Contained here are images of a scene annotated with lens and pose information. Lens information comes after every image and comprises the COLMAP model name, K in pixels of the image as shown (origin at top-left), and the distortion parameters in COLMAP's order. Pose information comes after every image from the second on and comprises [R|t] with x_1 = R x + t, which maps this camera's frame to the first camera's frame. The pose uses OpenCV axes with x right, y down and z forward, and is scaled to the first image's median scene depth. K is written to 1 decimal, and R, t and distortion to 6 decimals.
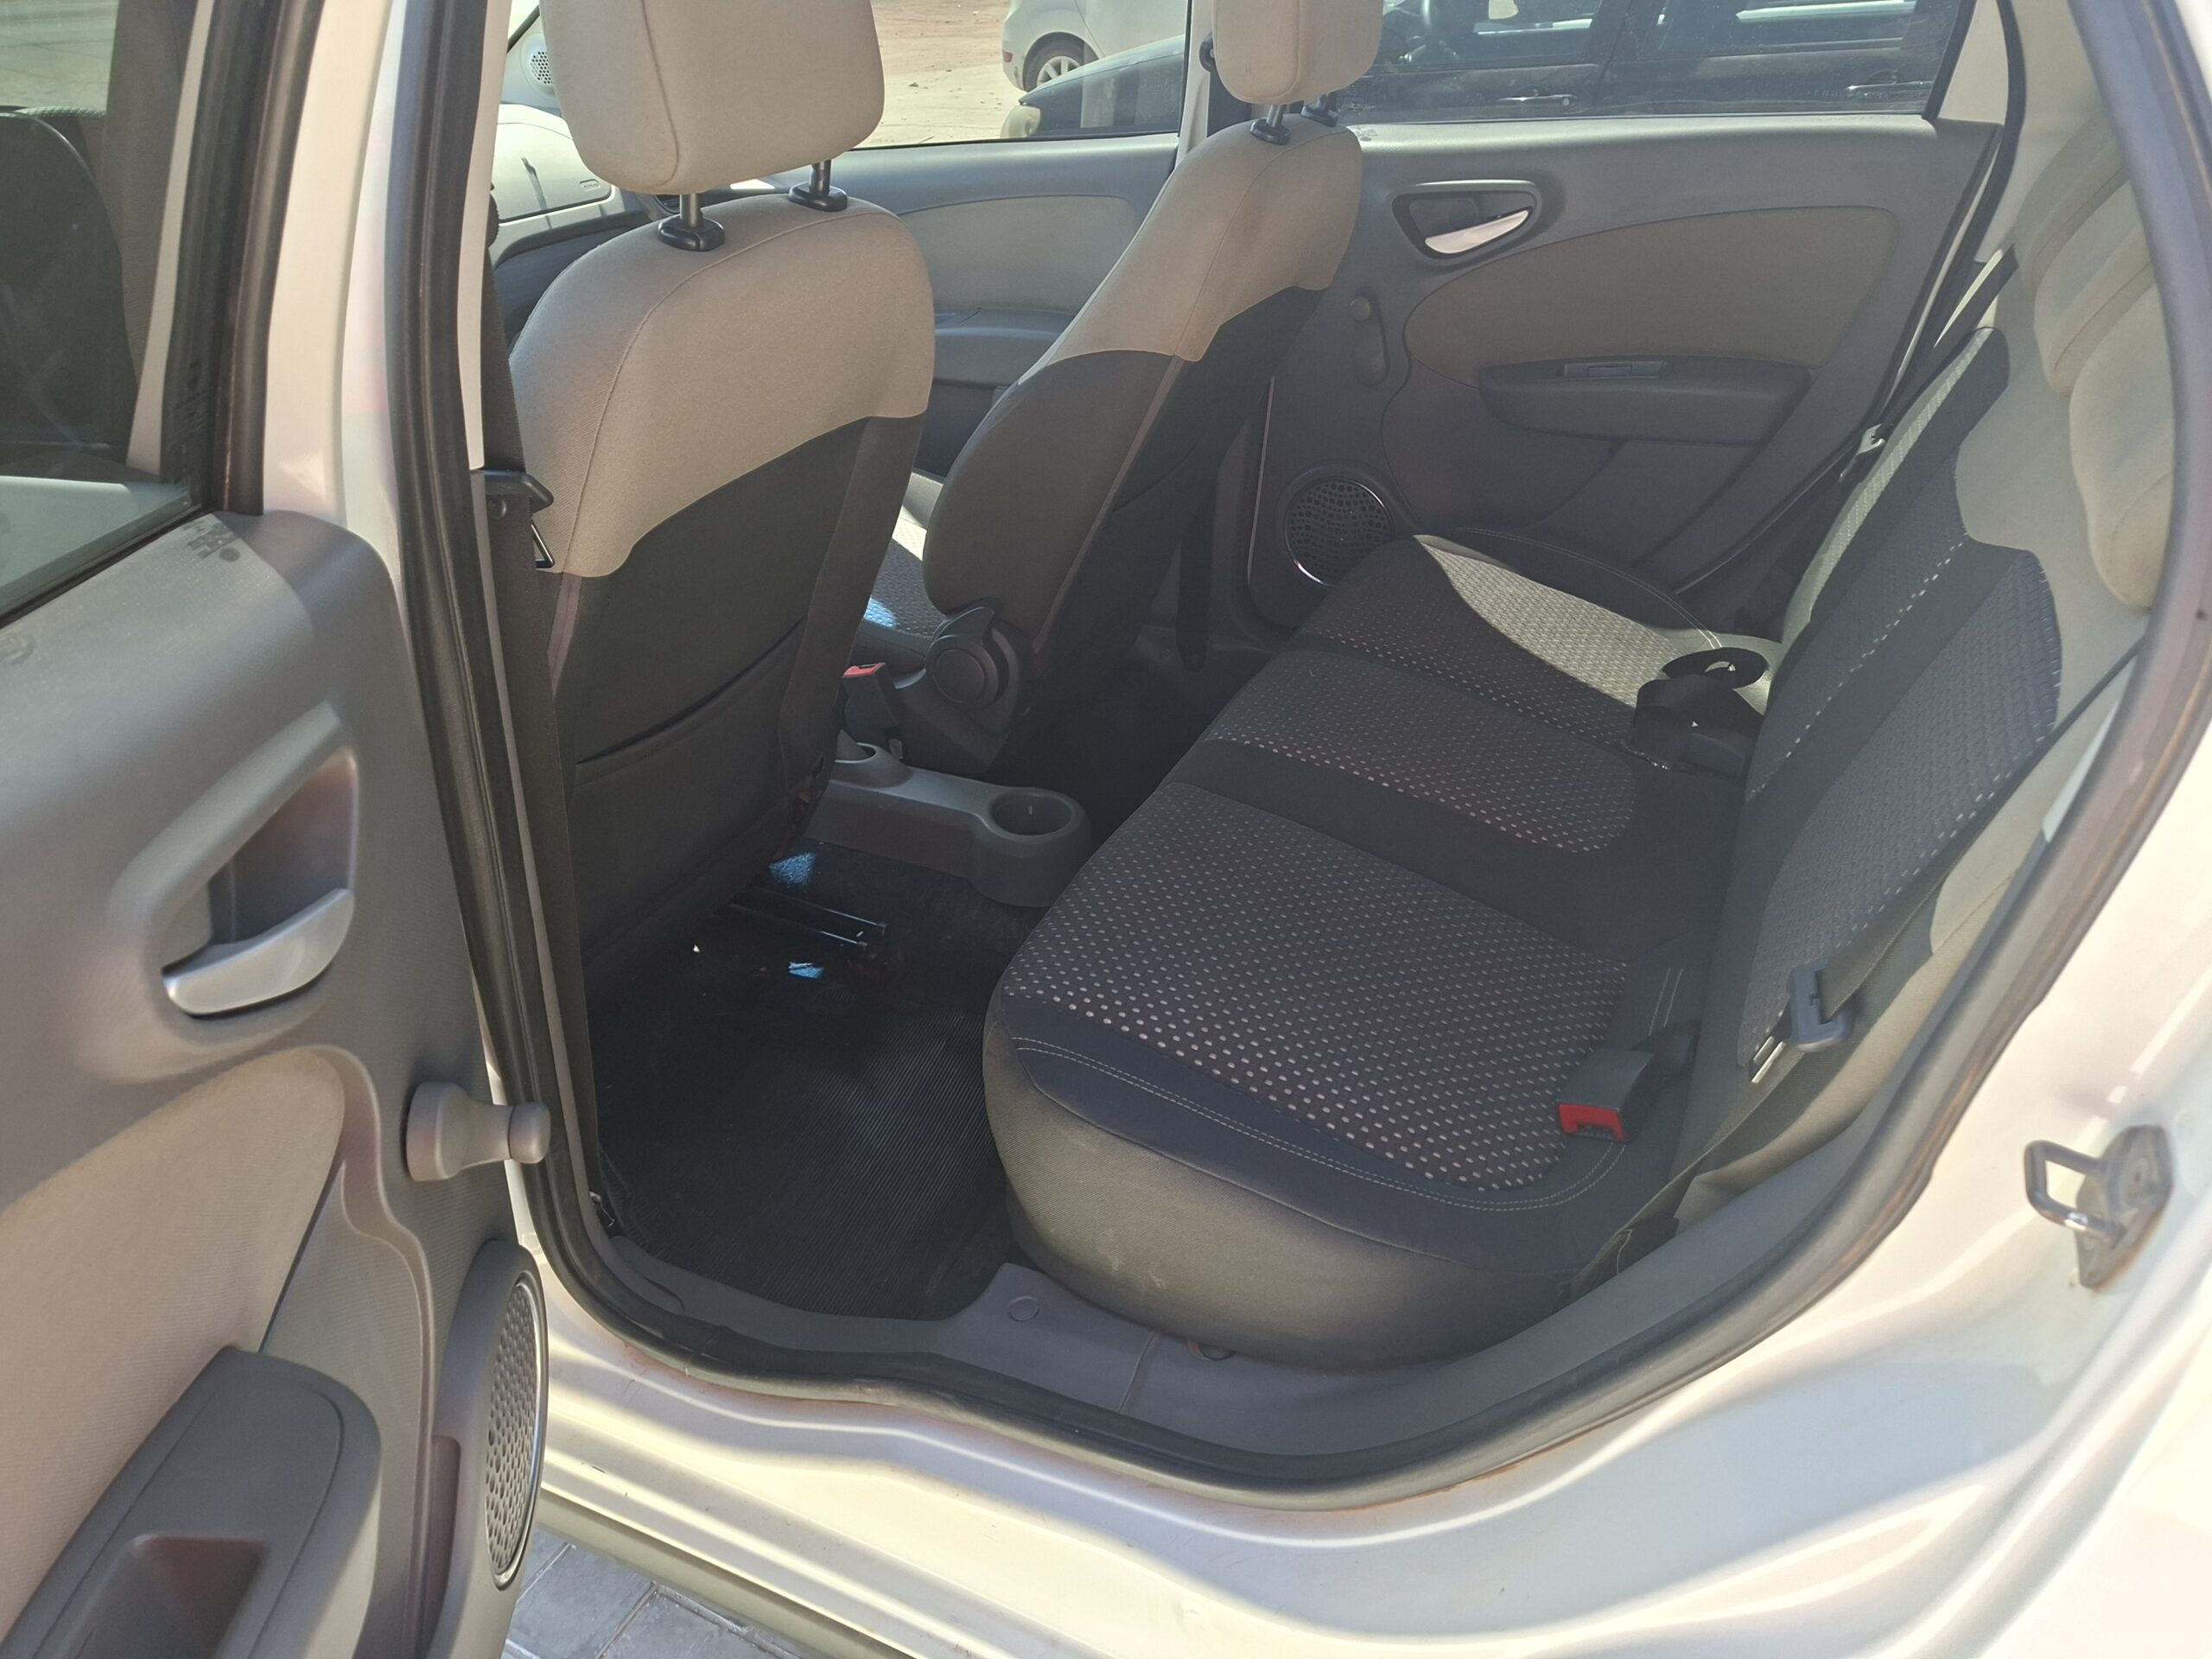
lens RADIAL K [[1538.8, 0, 1106.1], [0, 1538.8, 843.2], [0, 0, 1]] dist [0.060001, -0.058619]
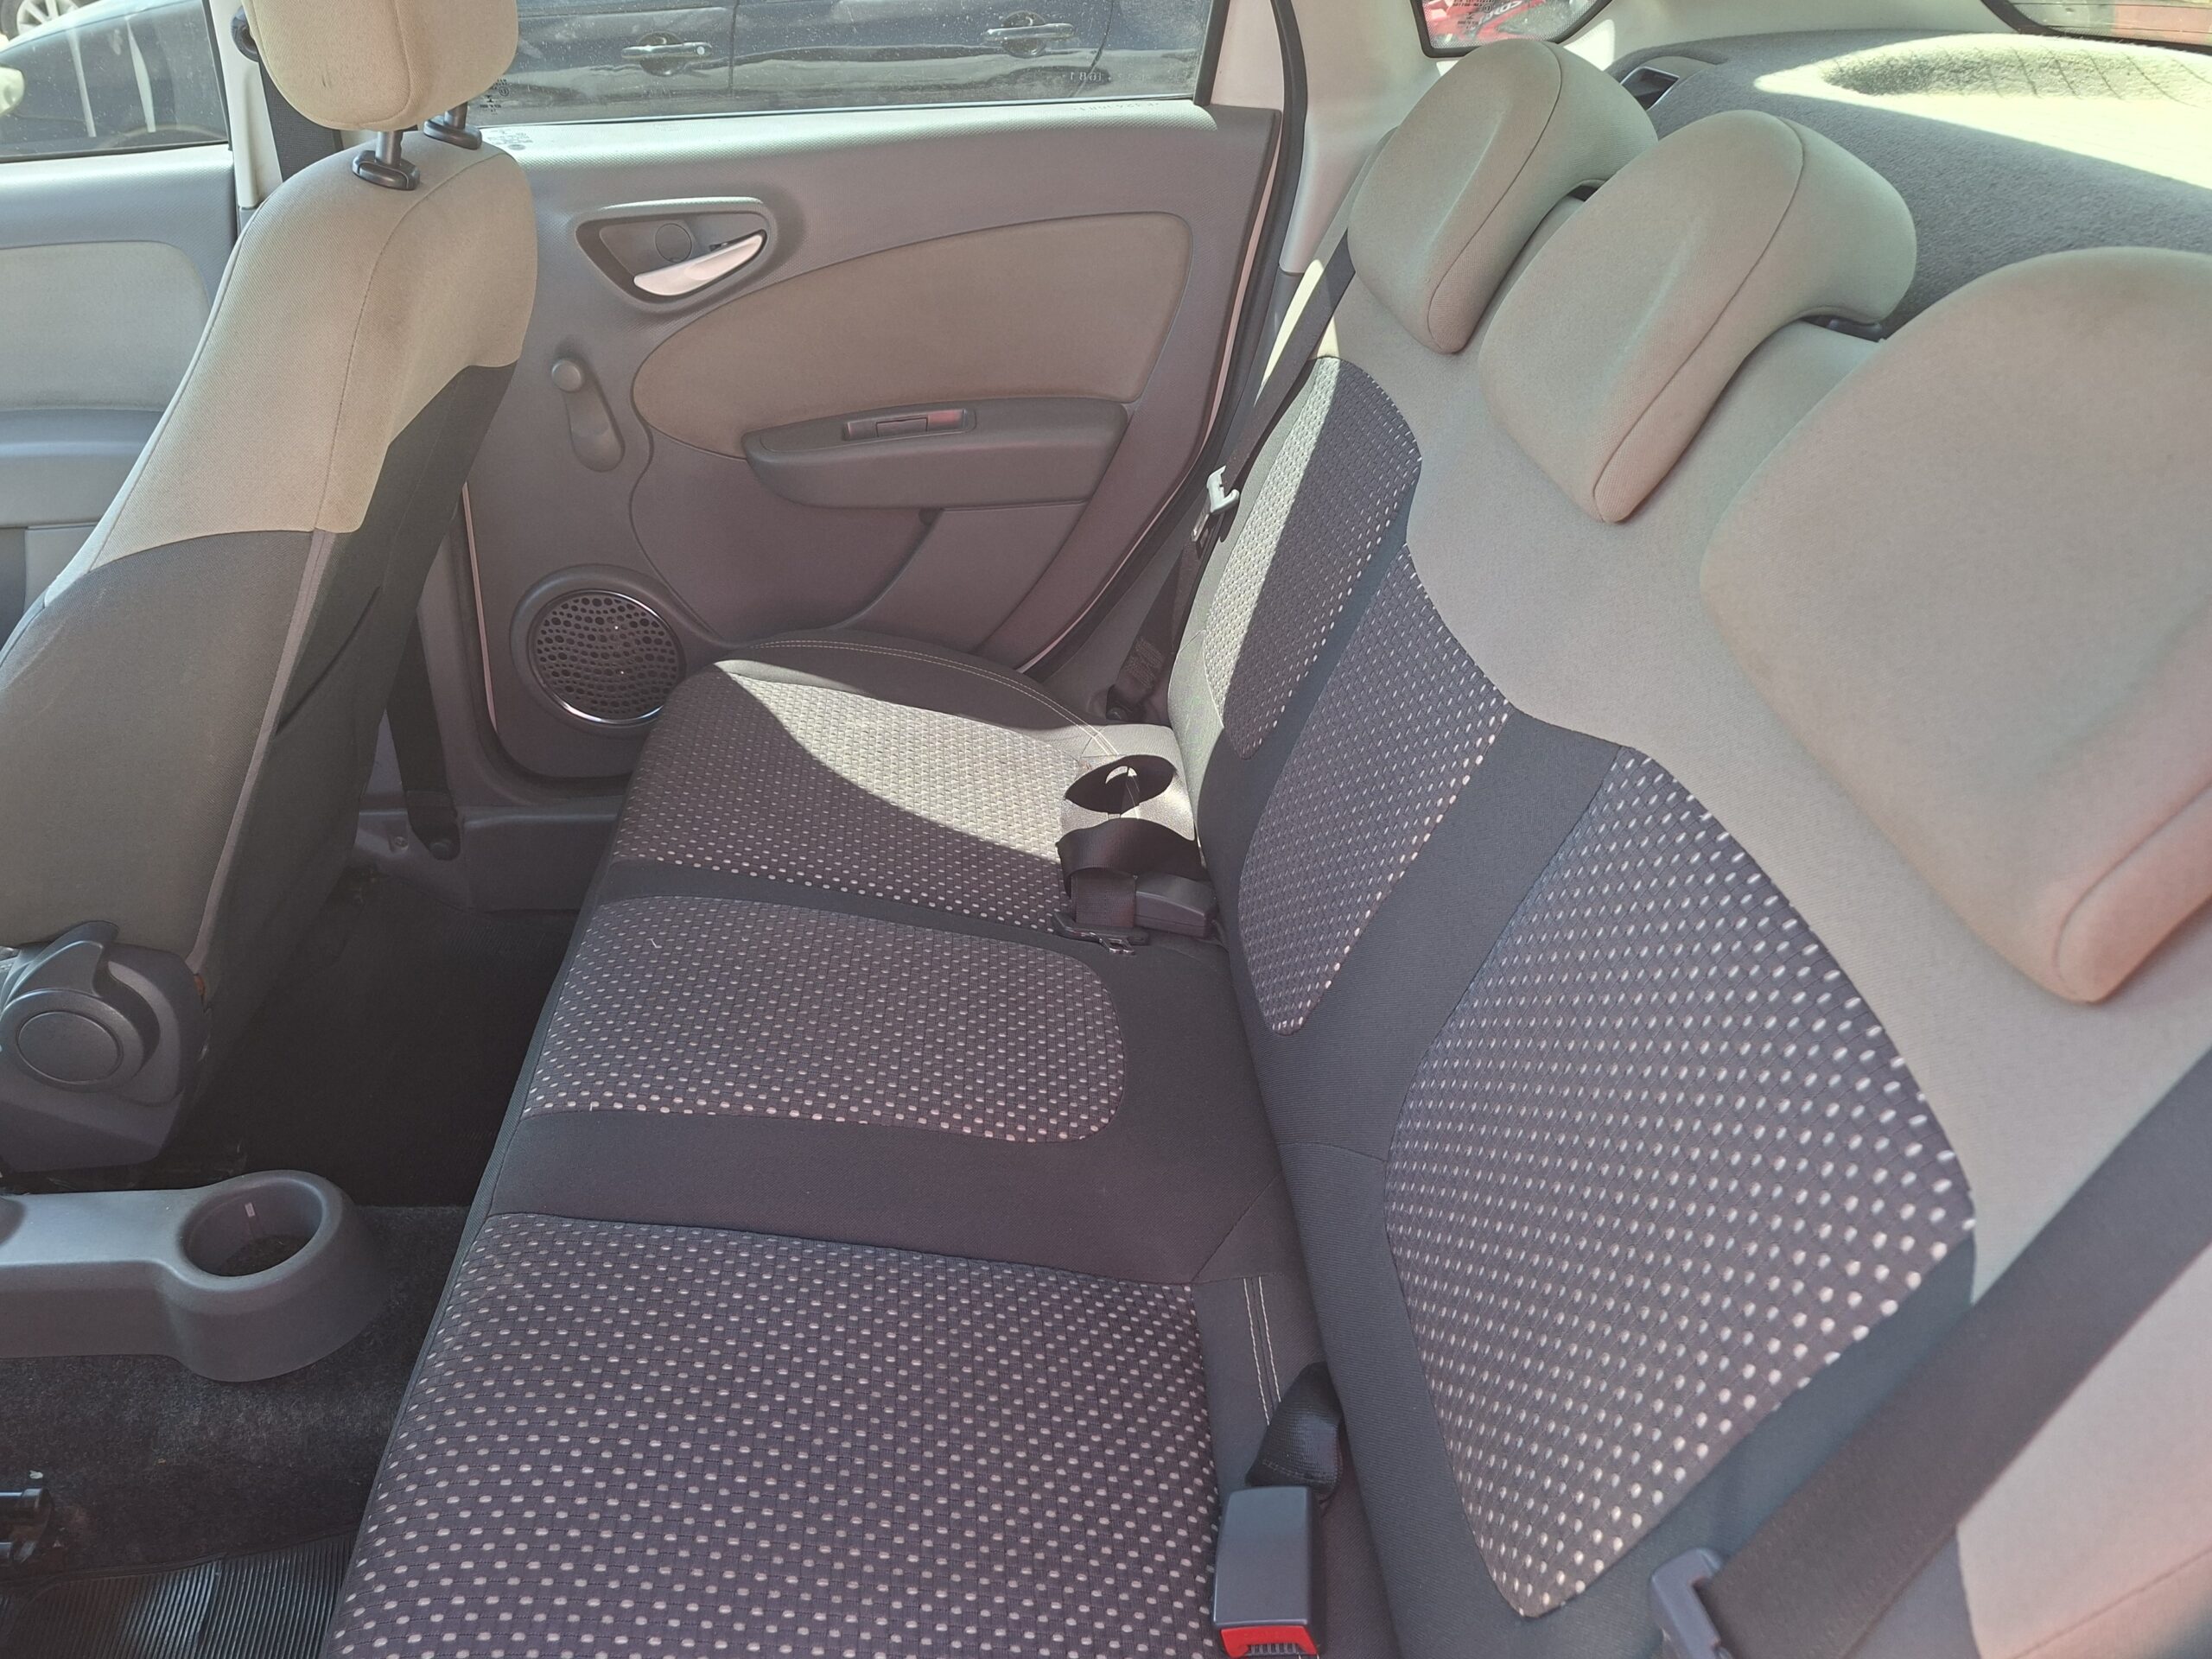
lens RADIAL K [[1538.8, 0, 1091.8], [0, 1538.8, 839.1], [0, 0, 1]] dist [0.060001, -0.058619]
pose [[0.876565, -0.234153, 0.420483, 0.021811], [0.219000, 0.972037, 0.084754, -0.153292], [-0.428571, 0.017794, 0.903333, 0.252205]]
